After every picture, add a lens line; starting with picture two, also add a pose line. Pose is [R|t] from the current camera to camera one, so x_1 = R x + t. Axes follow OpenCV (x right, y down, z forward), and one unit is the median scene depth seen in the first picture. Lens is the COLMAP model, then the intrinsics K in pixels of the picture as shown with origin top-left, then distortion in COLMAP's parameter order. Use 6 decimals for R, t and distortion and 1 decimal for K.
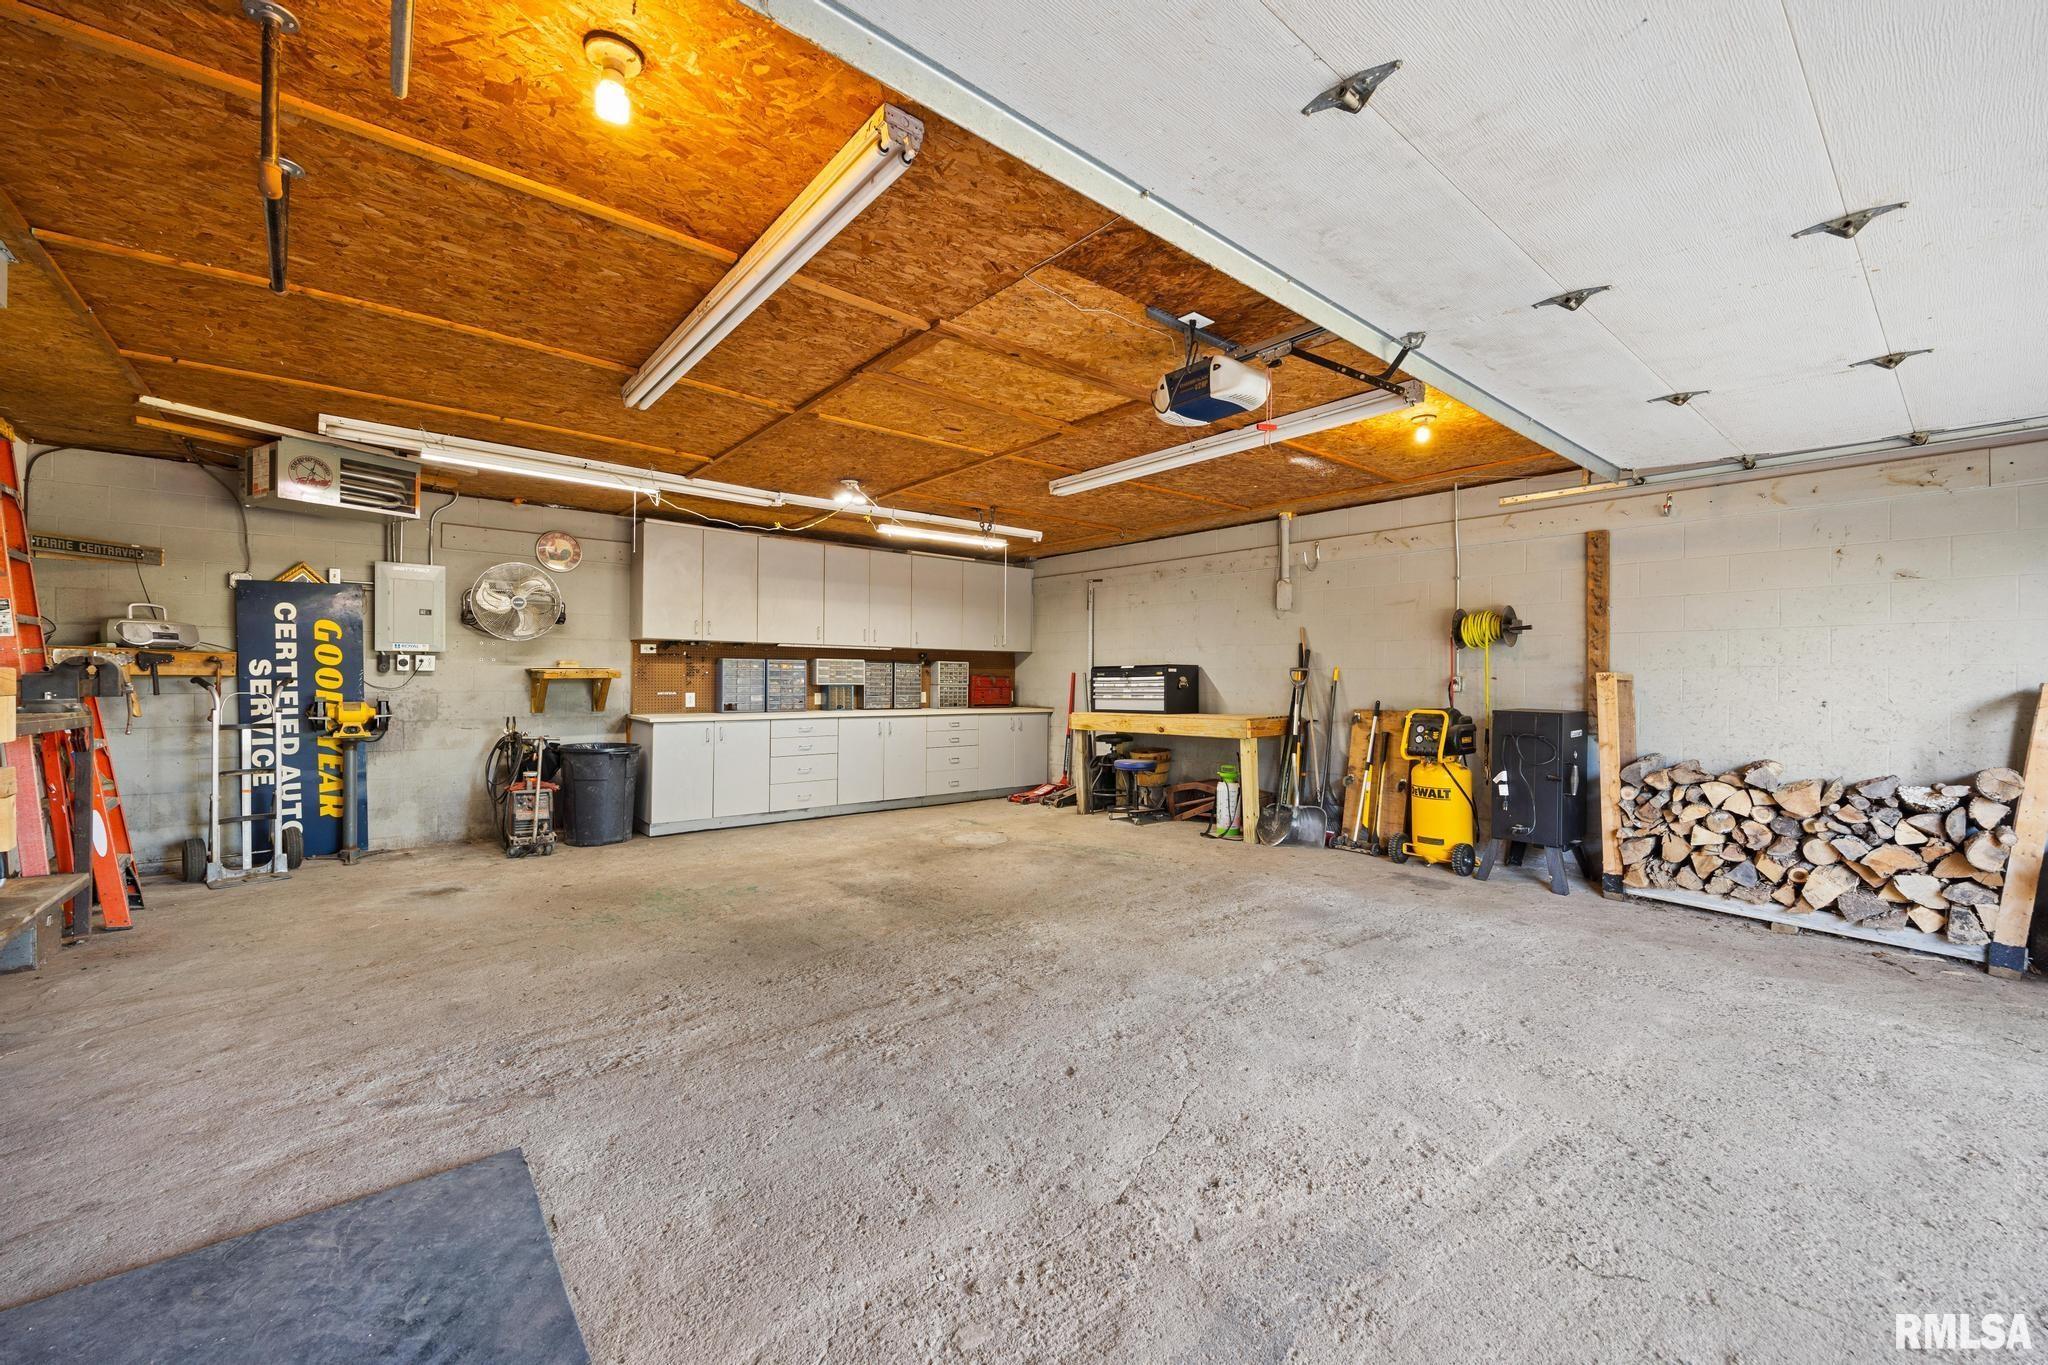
lens RADIAL K [[813.1, 0, 1040.9], [0, 813.1, 678.1], [0, 0, 1]] dist [-0.007578, 0.000415]
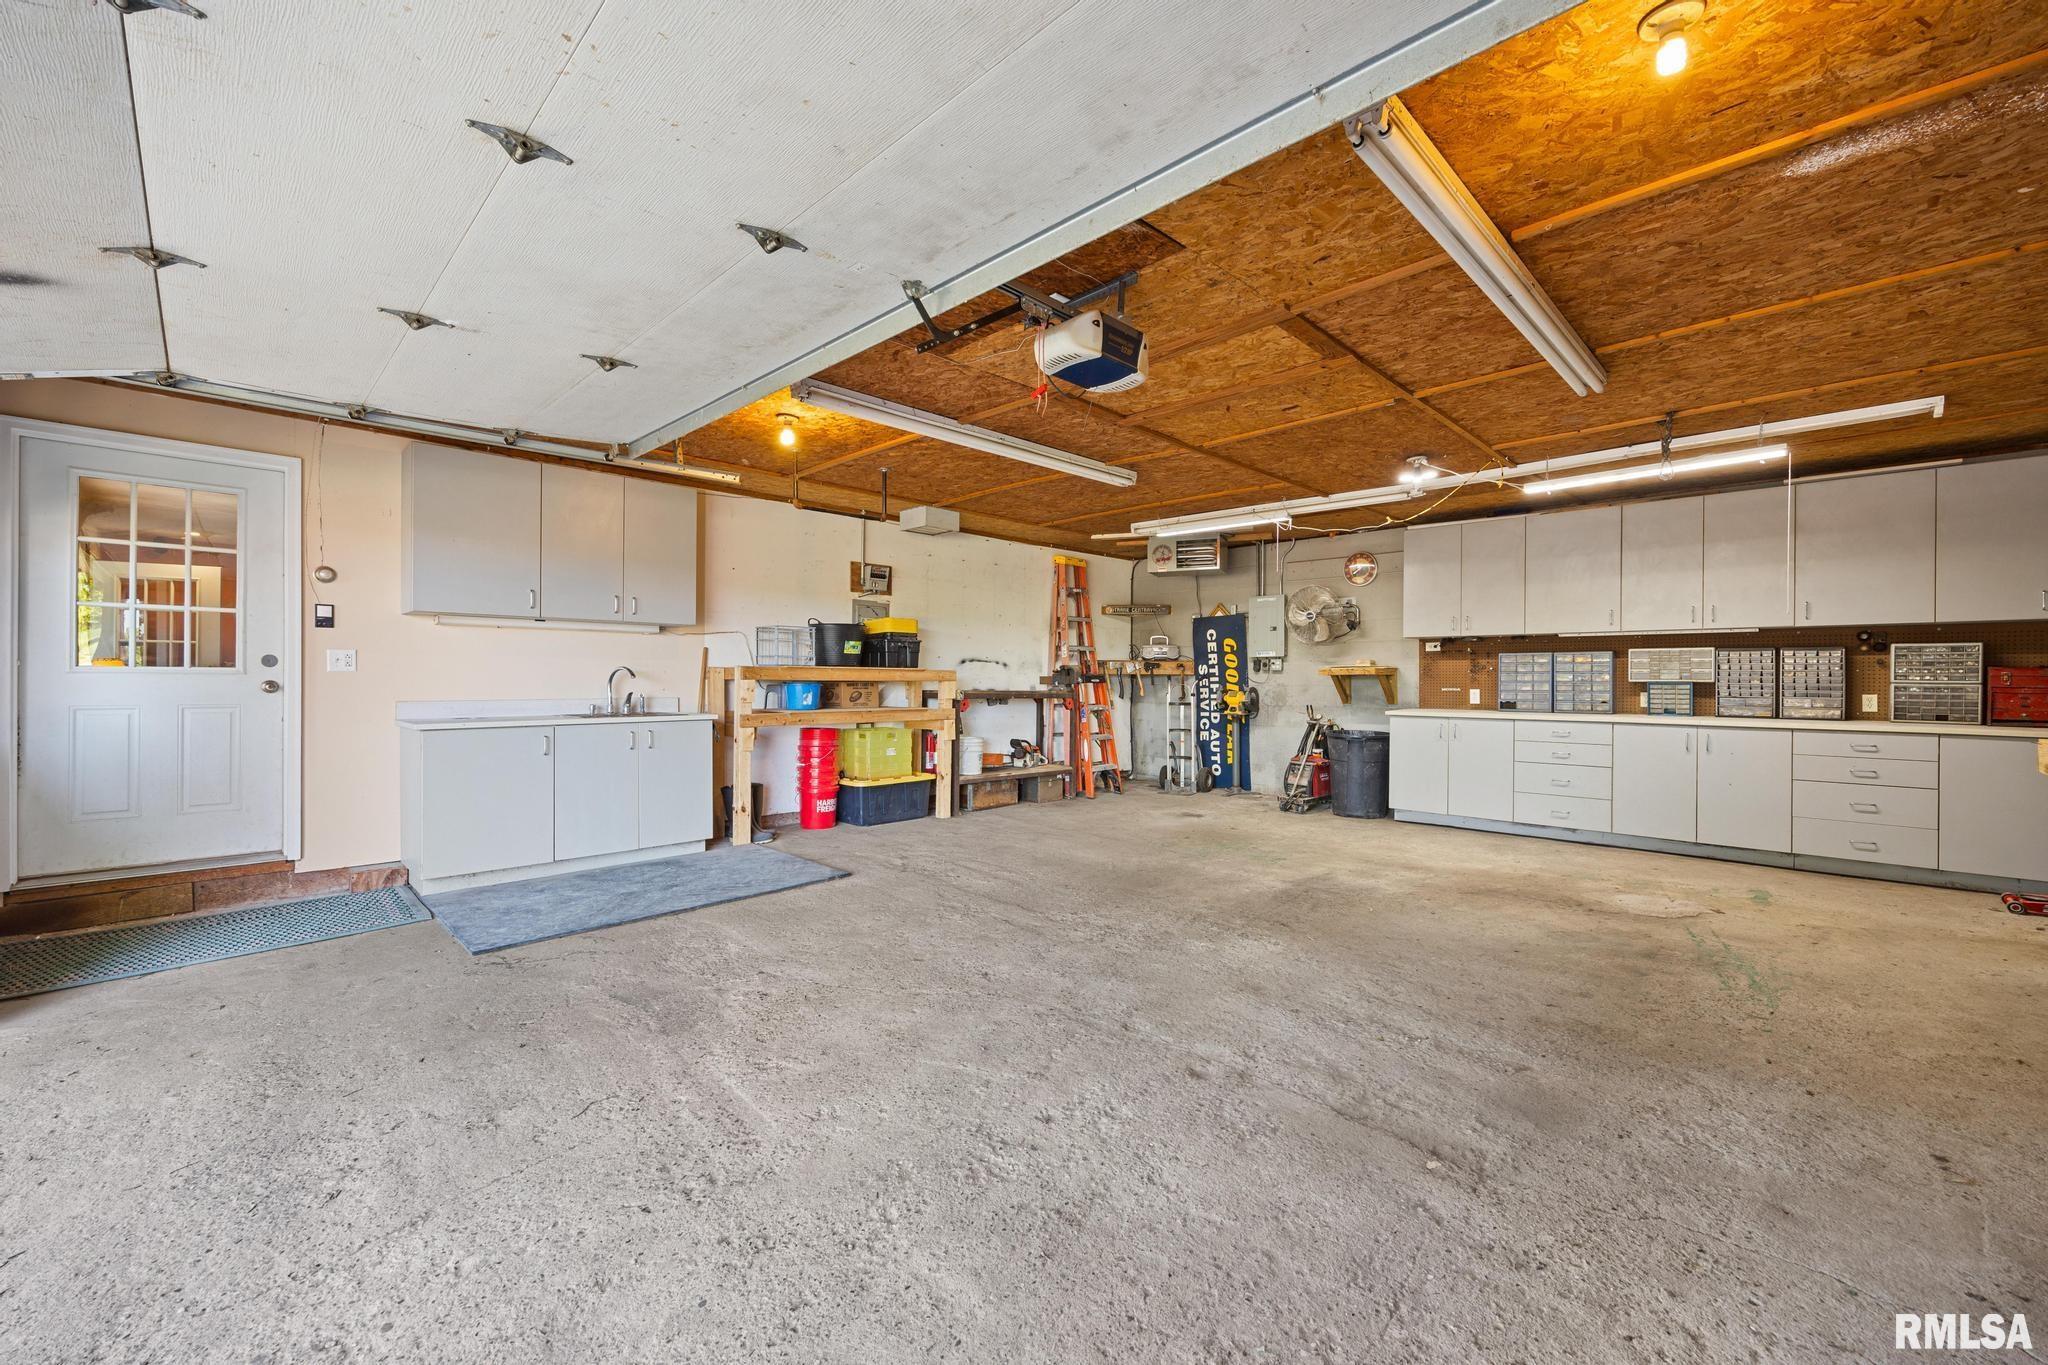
lens RADIAL K [[813.1, 0, 1040.4], [0, 813.1, 681.7], [0, 0, 1]] dist [-0.007578, 0.000415]
pose [[0.091466, 0.001569, -0.995807, 0.651537], [0.001118, 0.999998, 0.001678, 0.008650], [0.995808, -0.001267, 0.091464, 0.499595]]
